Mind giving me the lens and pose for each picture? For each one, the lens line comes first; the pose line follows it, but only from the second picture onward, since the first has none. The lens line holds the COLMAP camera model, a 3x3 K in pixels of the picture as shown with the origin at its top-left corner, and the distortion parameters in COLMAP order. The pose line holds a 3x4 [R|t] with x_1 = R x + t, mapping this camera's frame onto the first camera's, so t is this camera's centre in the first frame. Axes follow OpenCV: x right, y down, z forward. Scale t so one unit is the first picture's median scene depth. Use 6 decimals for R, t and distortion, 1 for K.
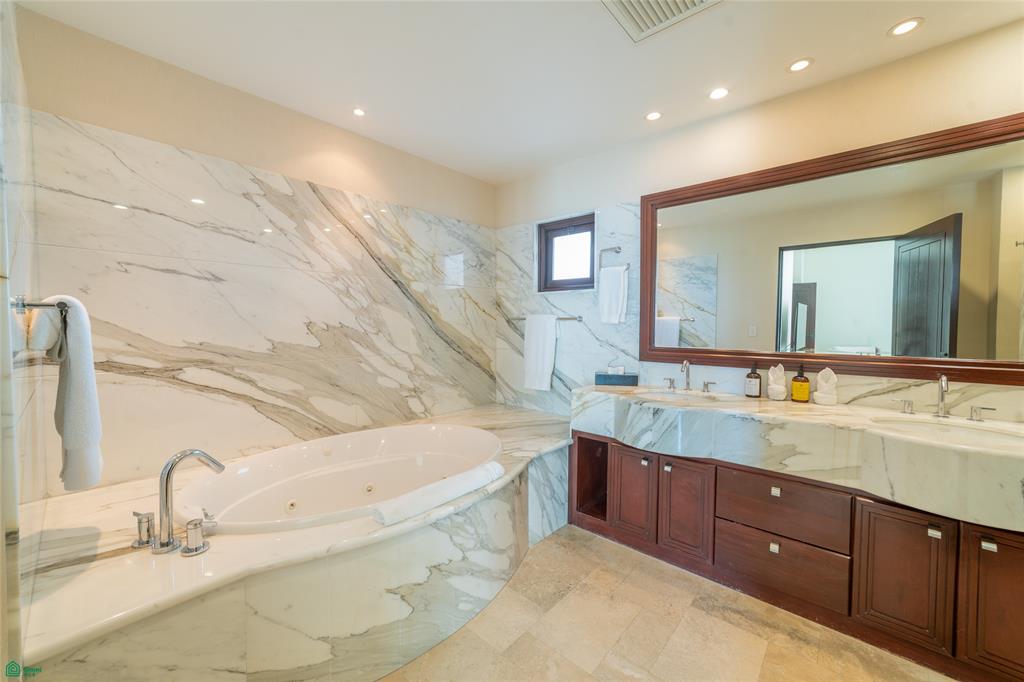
lens RADIAL K [[405.7, 0, 517.2], [0, 405.7, 341.0], [0, 0, 1]] dist [-0.006471, -0.000277]
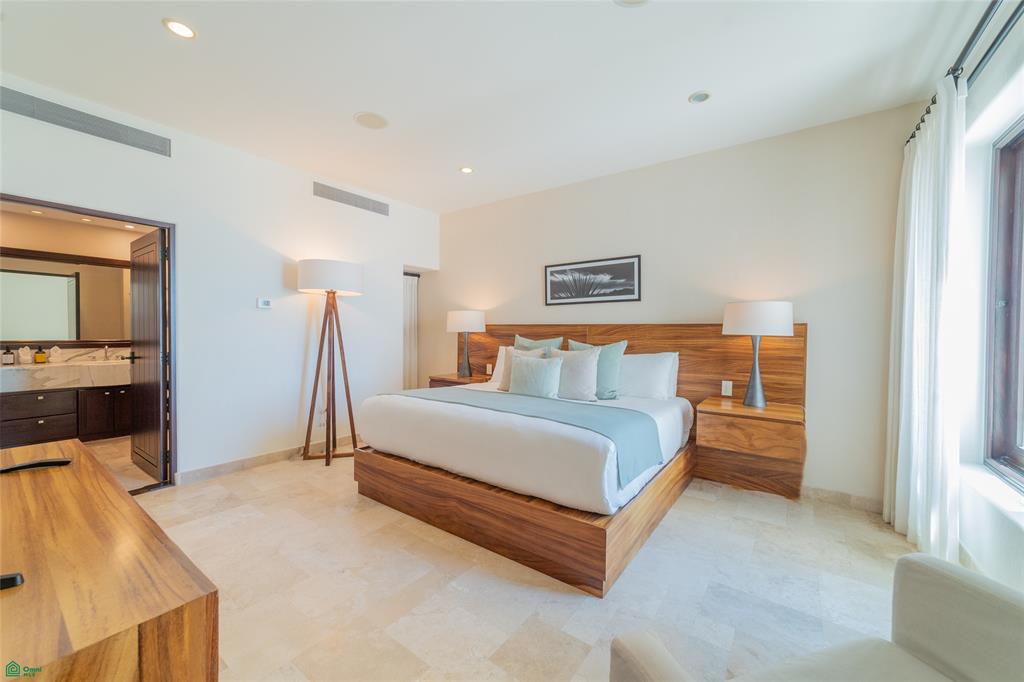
lens RADIAL K [[405.7, 0, 514.0], [0, 405.7, 340.7], [0, 0, 1]] dist [-0.006471, -0.000277]
pose [[-0.056779, -0.019598, 0.998194, -1.719385], [0.017948, 0.999626, 0.020647, 0.038546], [-0.998225, 0.019087, -0.056406, -1.516073]]
